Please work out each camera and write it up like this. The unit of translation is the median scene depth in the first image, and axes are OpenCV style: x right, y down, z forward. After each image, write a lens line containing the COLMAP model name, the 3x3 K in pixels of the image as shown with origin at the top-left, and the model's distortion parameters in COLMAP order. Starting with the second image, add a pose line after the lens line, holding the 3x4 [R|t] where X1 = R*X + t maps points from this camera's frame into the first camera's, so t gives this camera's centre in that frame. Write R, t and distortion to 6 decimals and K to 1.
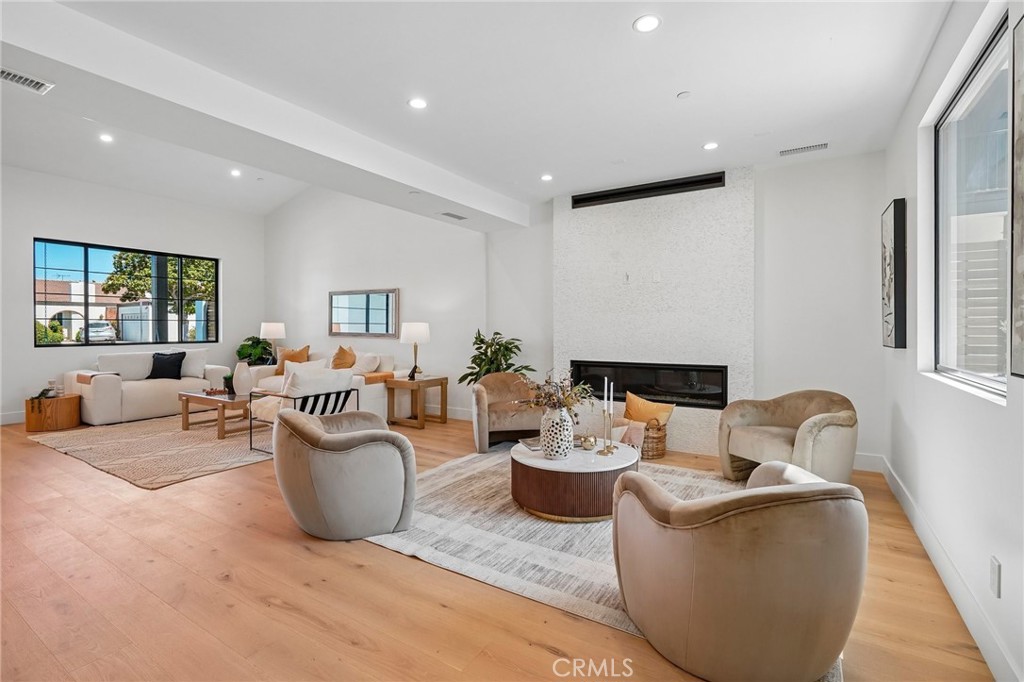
lens RADIAL K [[469.2, 0, 514.3], [0, 469.2, 332.6], [0, 0, 1]] dist [-0.013905, 0.005860]
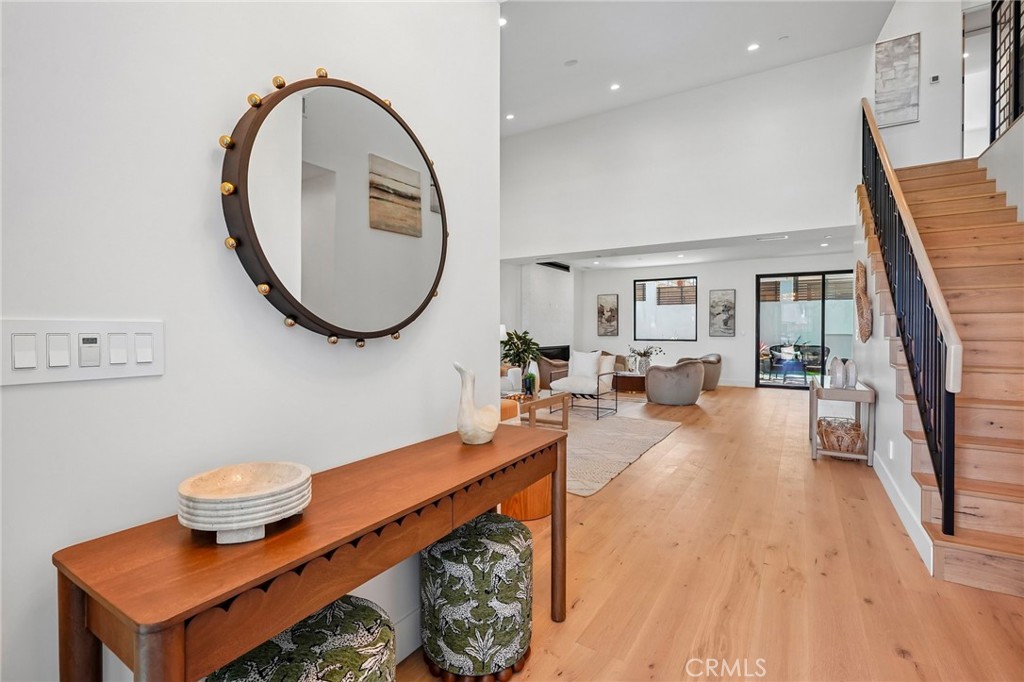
lens RADIAL K [[469.2, 0, 510.9], [0, 469.2, 339.6], [0, 0, 1]] dist [-0.013905, 0.005860]
pose [[-0.005046, -0.015808, 0.999862, -1.594725], [0.006203, 0.999855, 0.015839, -0.000225], [-0.999968, 0.006282, -0.004947, 1.049527]]
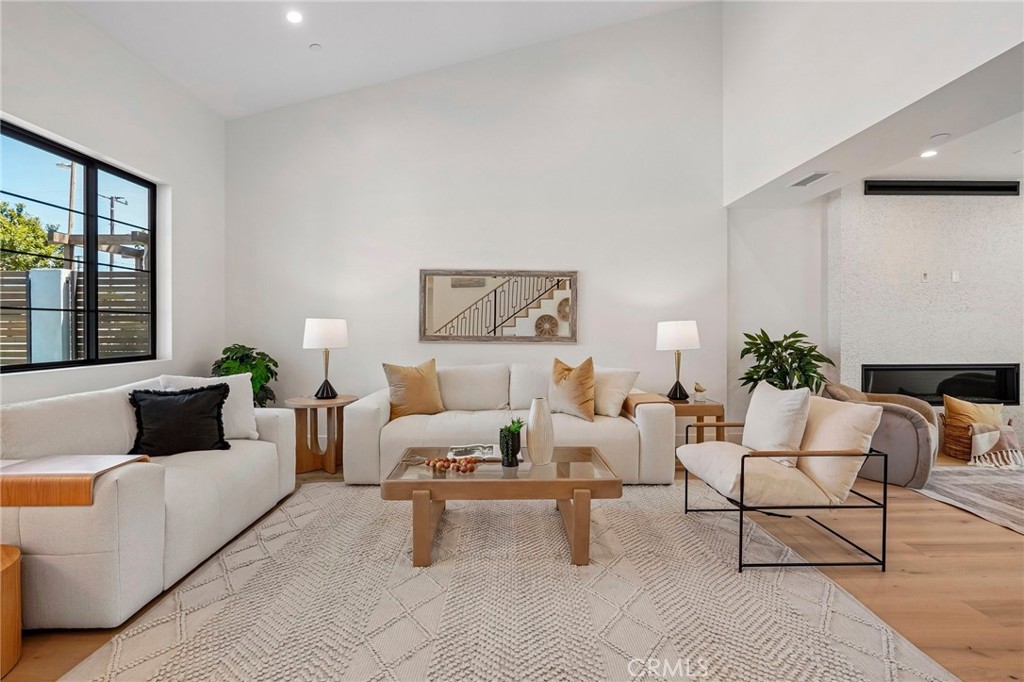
lens RADIAL K [[469.2, 0, 516.1], [0, 469.2, 328.4], [0, 0, 1]] dist [-0.013905, 0.005860]
pose [[0.837117, -0.002104, 0.547021, -0.867451], [0.005155, 0.999979, -0.004042, -0.008955], [-0.547000, 0.006203, 0.837109, 0.587070]]
